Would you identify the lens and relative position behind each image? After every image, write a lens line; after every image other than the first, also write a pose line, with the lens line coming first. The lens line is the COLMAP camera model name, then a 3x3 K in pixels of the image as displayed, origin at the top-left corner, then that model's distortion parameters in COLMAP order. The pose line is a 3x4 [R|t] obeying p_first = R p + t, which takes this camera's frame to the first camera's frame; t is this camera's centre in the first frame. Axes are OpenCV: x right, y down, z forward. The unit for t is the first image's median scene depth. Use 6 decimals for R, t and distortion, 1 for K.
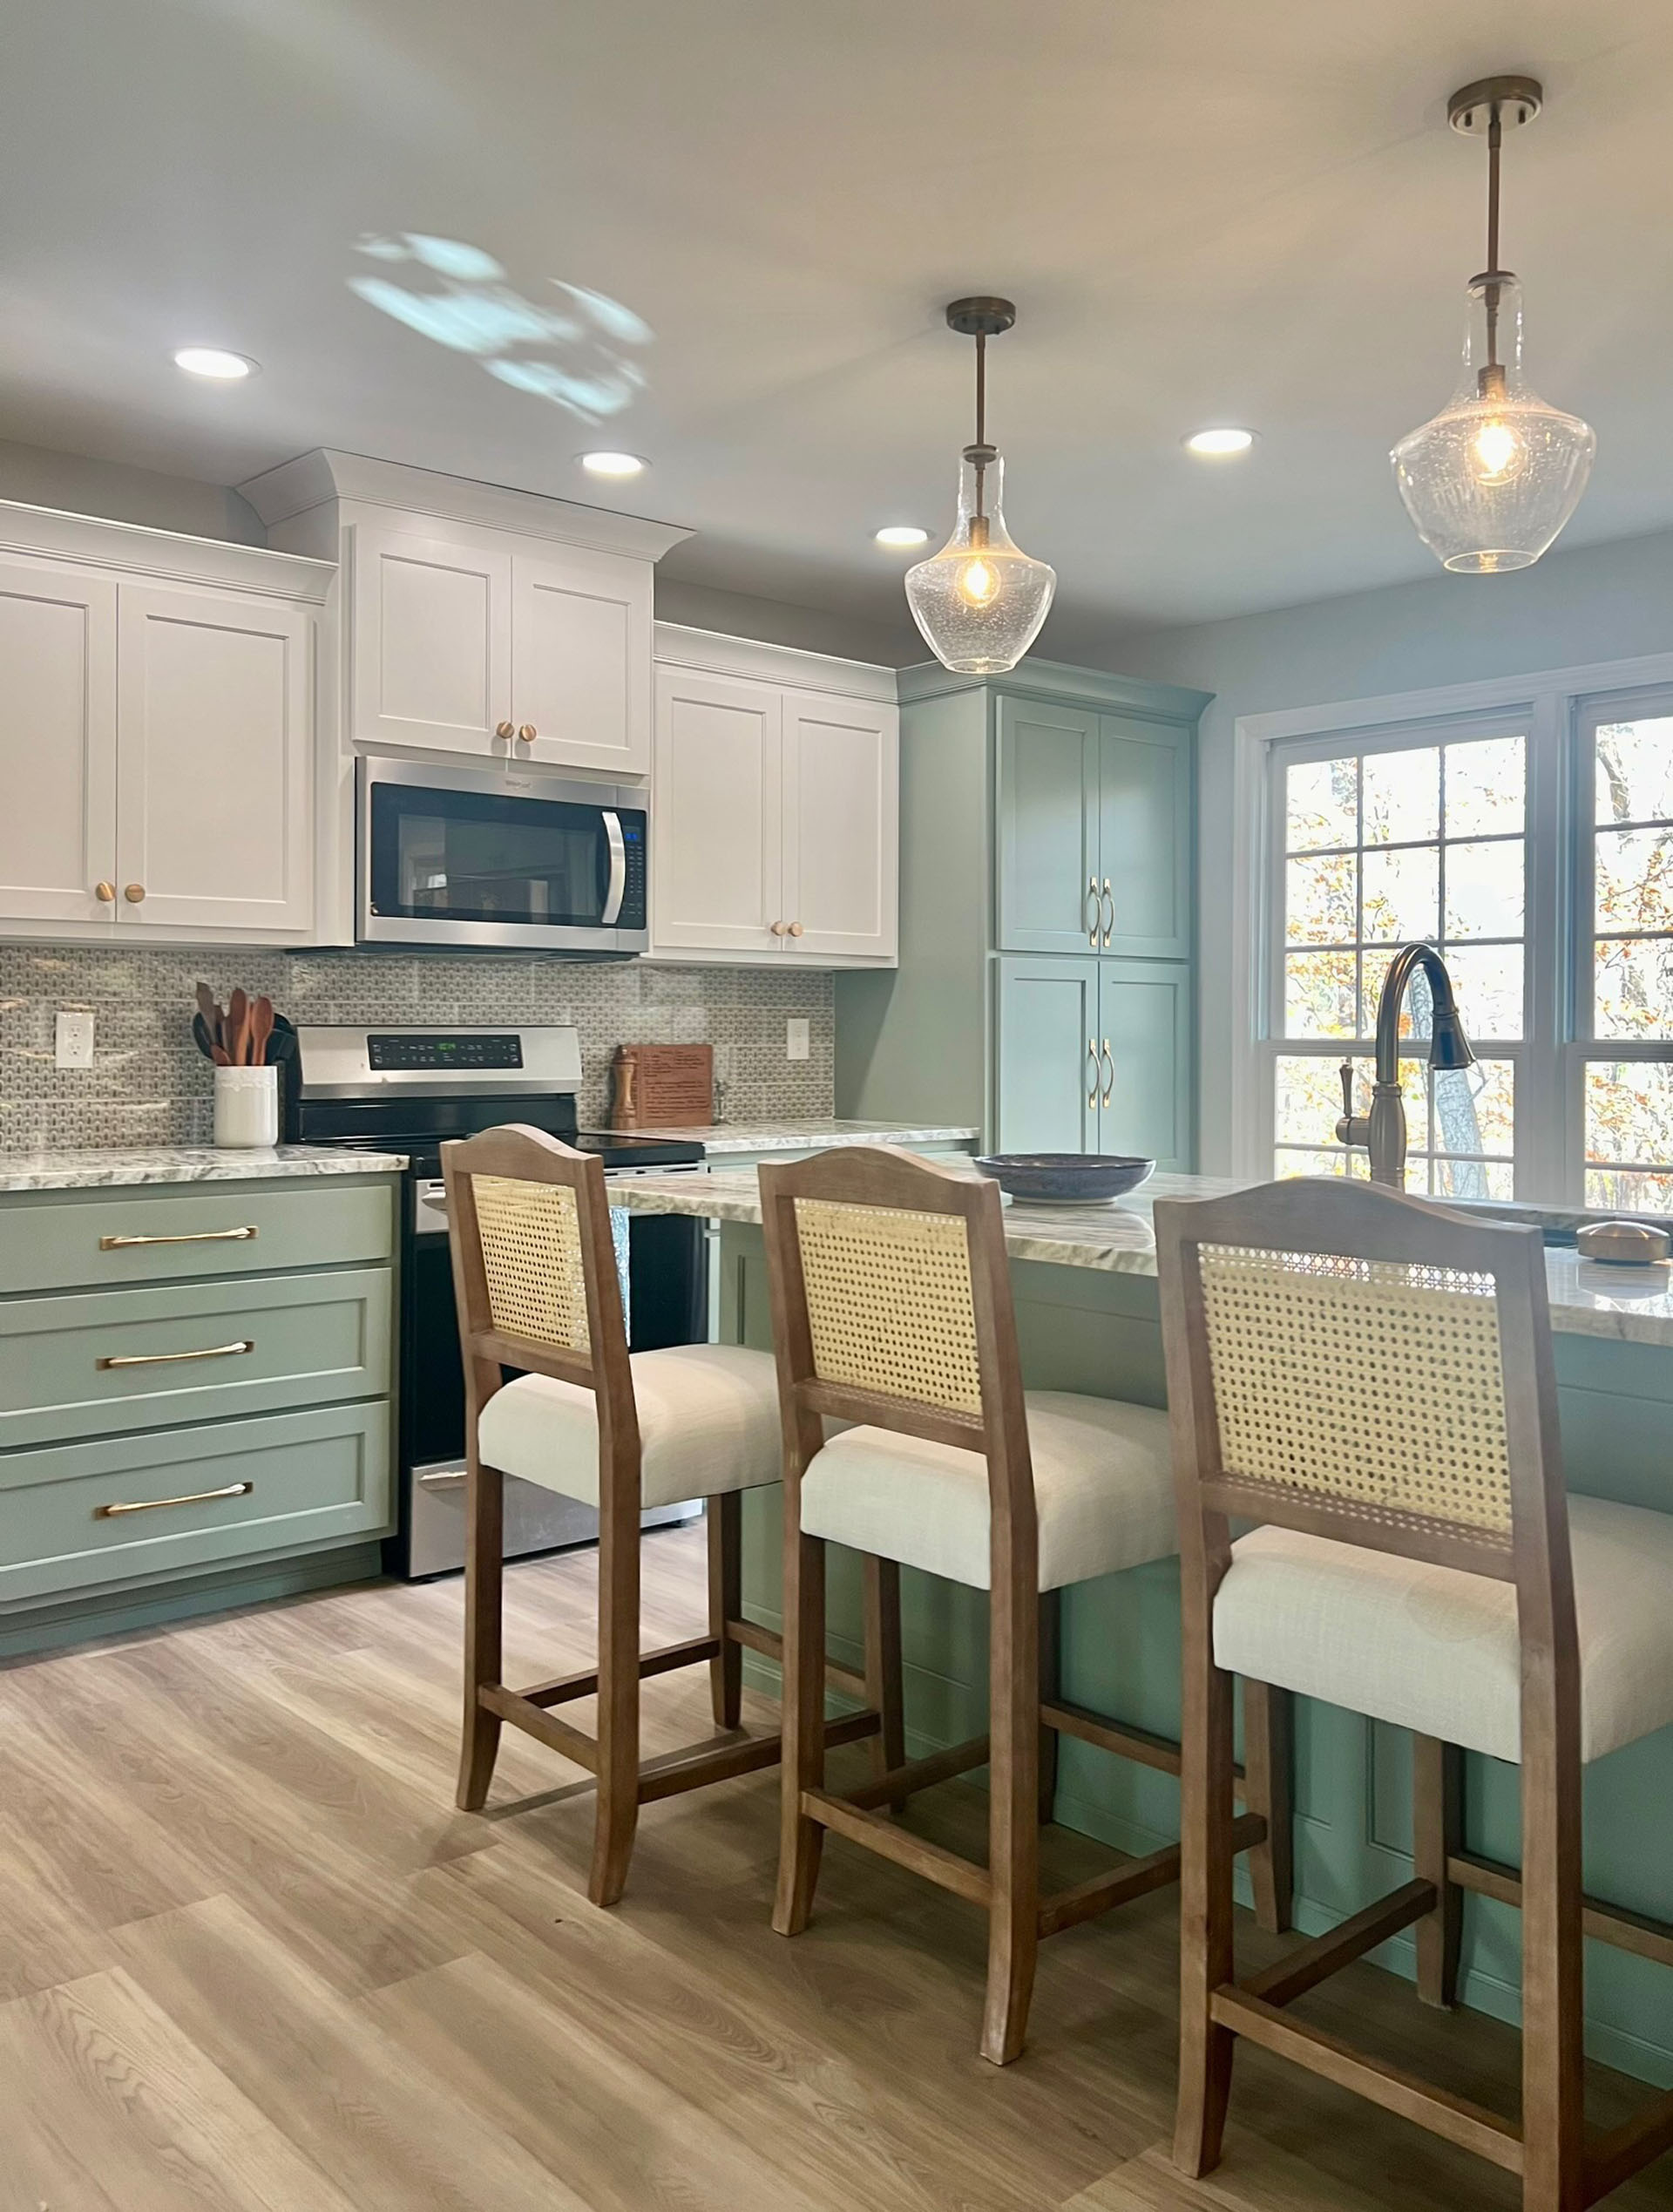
lens RADIAL K [[1842.1, 0, 917.1], [0, 1842.1, 1014.7], [0, 0, 1]] dist [0.049580, -0.012368]
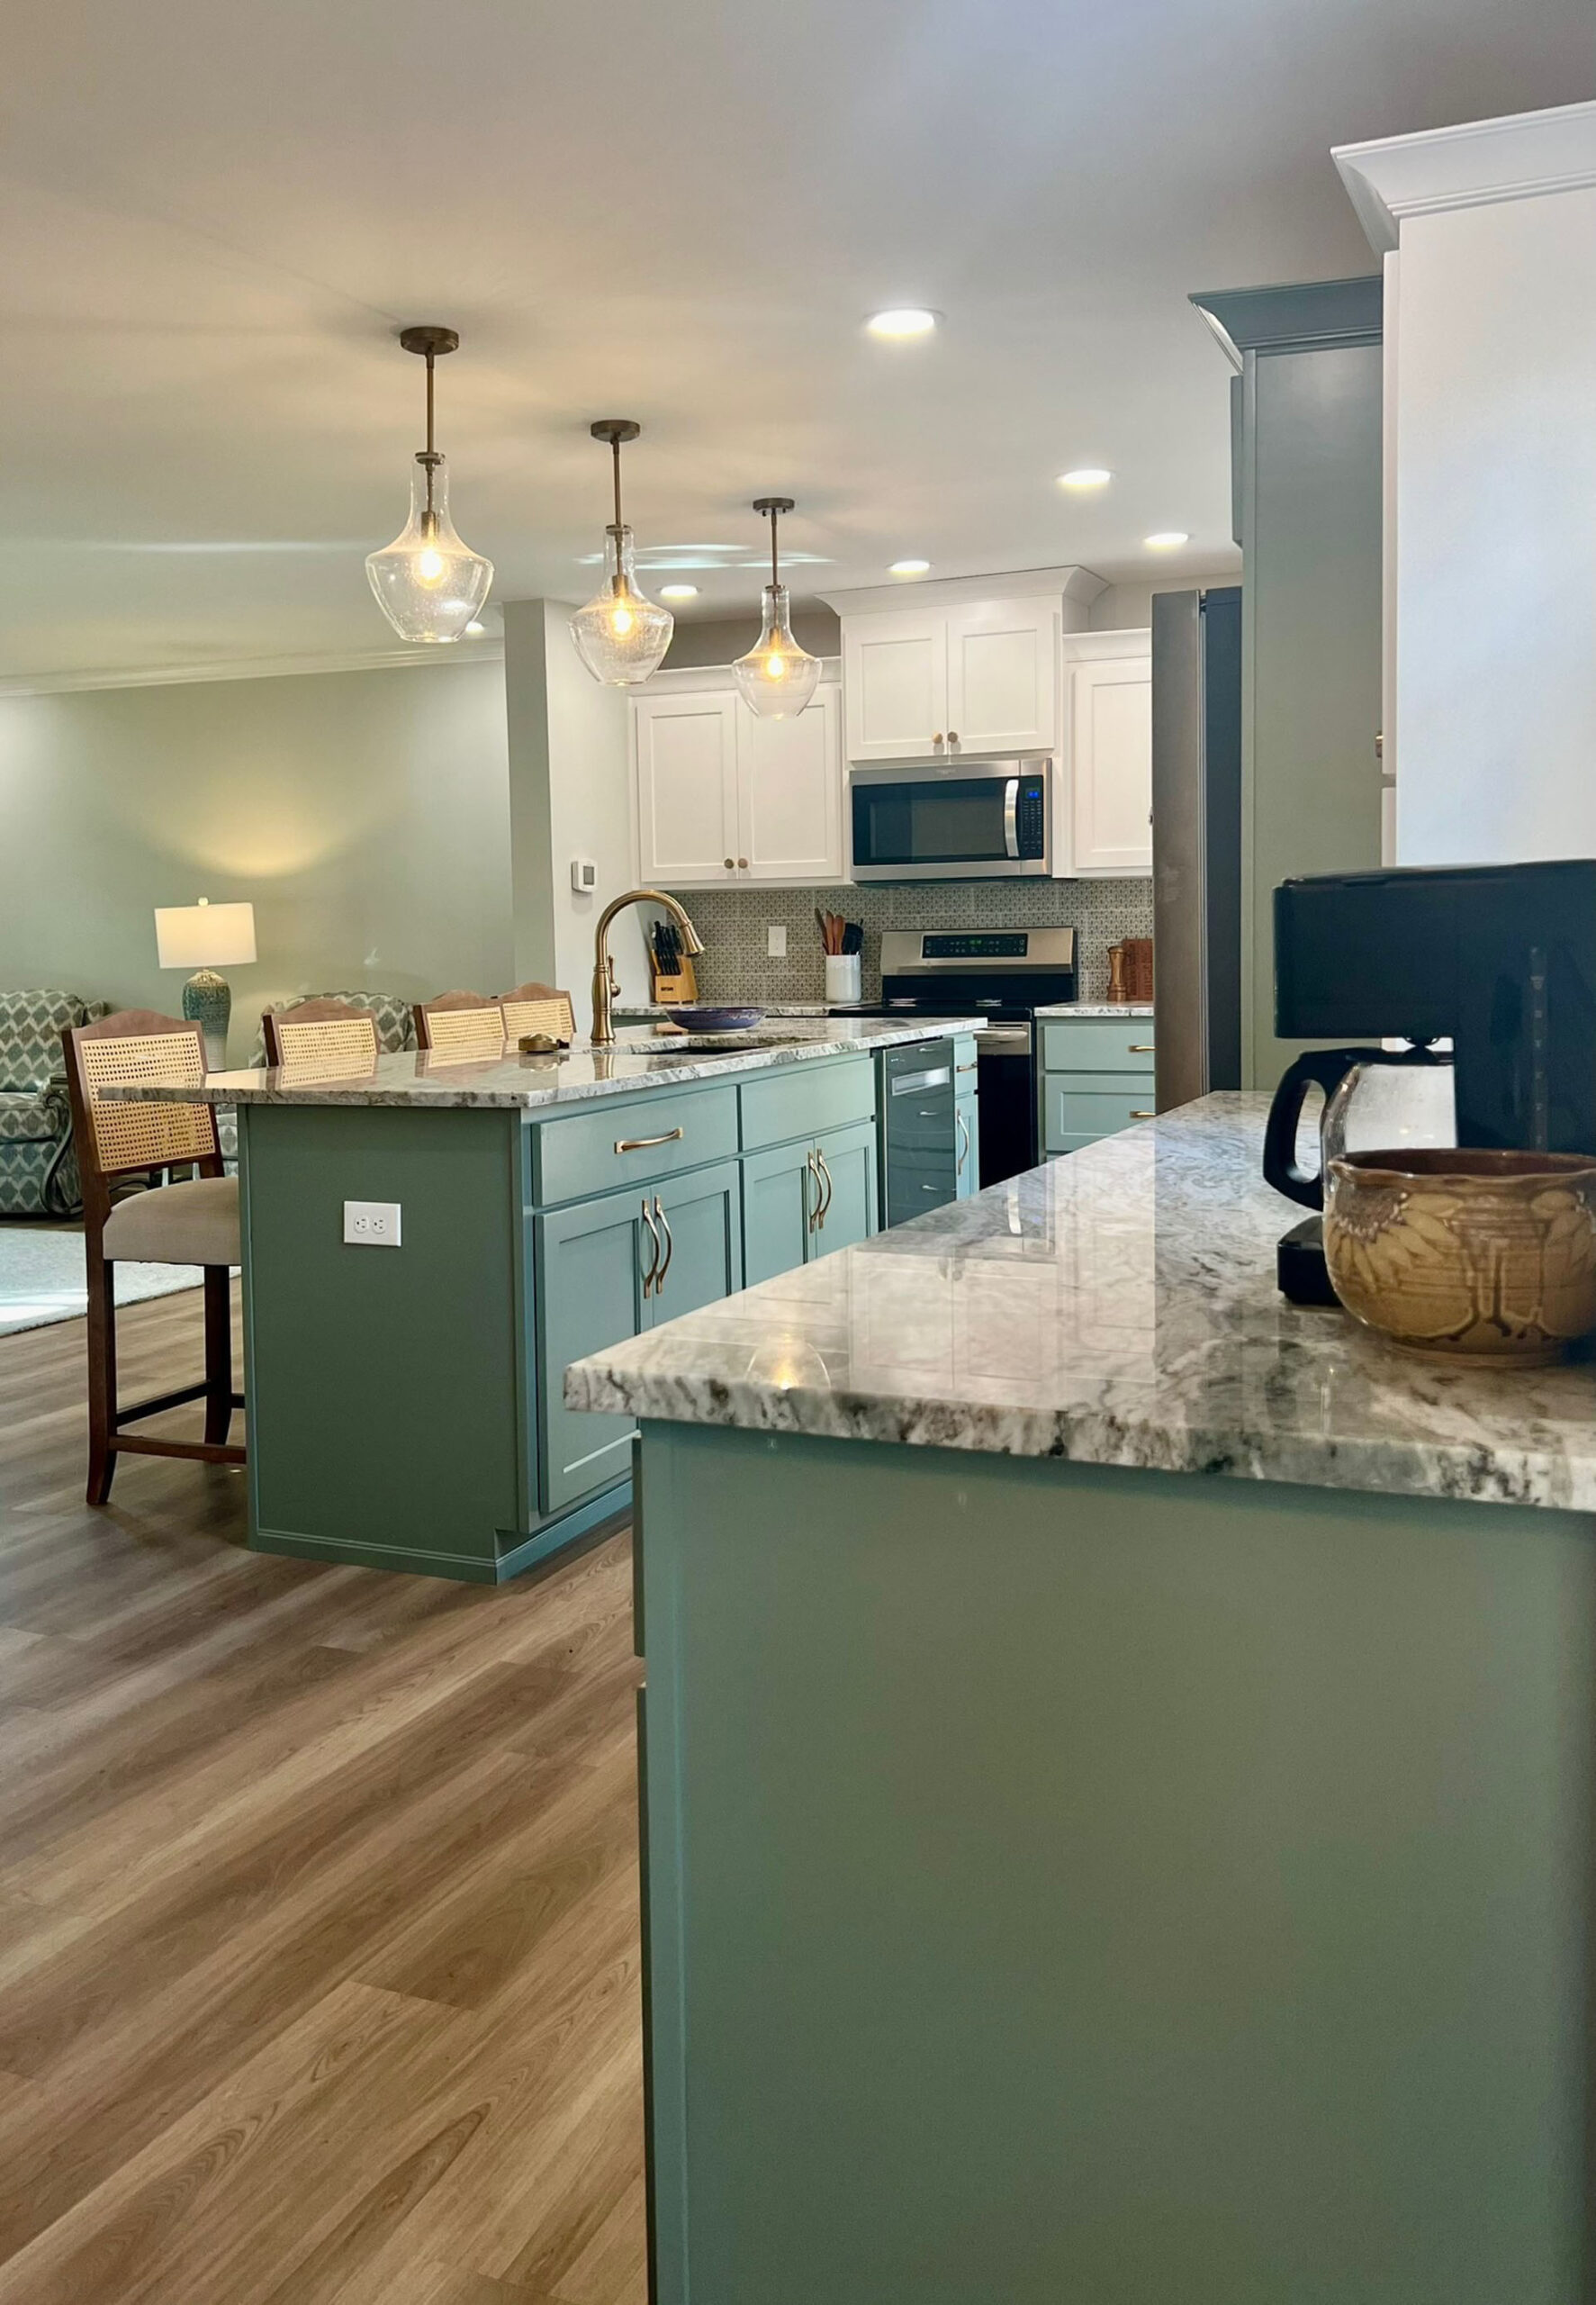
lens RADIAL K [[1990.1, 0, 674.2], [0, 1990.1, 1017.1], [0, 0, 1]] dist [0.045693, -0.000509]
pose [[0.363362, 0.028016, -0.931227, 1.316708], [0.027998, 0.998768, 0.040972, 0.005078], [0.931227, -0.040961, 0.362129, 0.189771]]
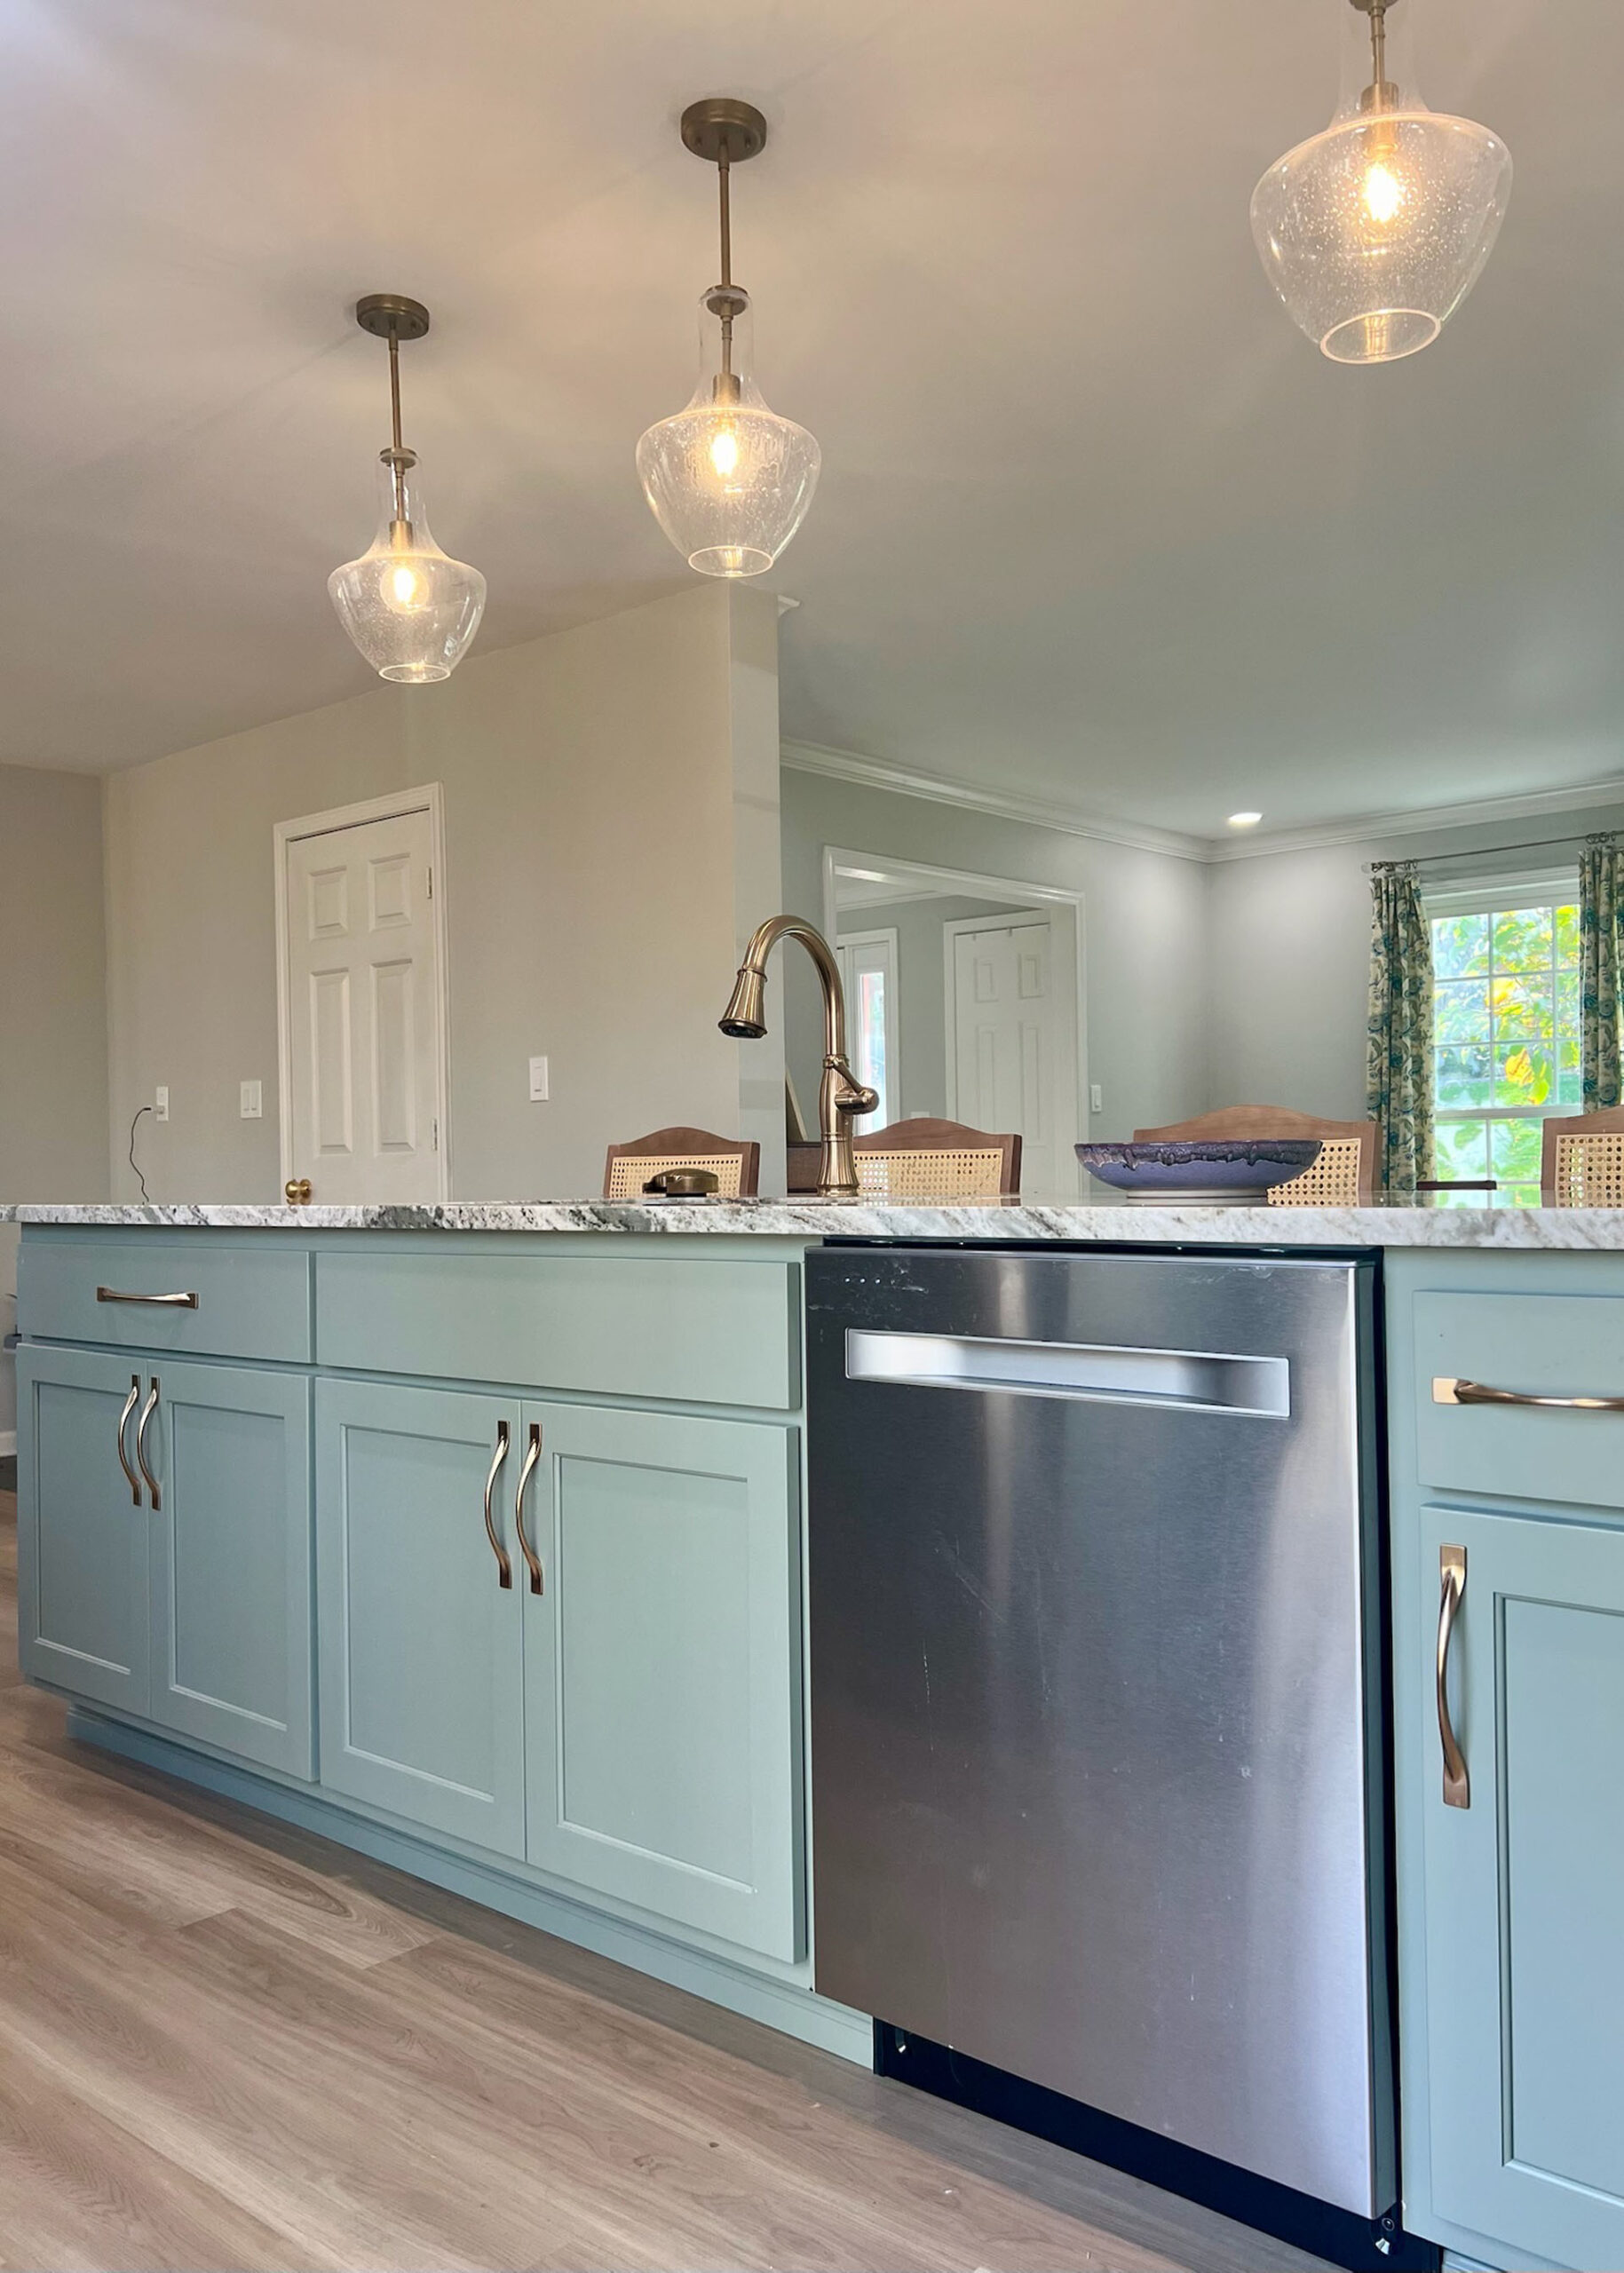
lens RADIAL K [[1723.4, 0, 812.0], [0, 1723.4, 1136.5], [0, 0, 1]] dist [0.021512, 0.000571]
pose [[-0.994353, 0.013689, -0.105238, 0.219969], [0.016262, 0.999589, -0.023630, 0.065450], [0.104872, -0.025208, -0.994166, 1.193723]]
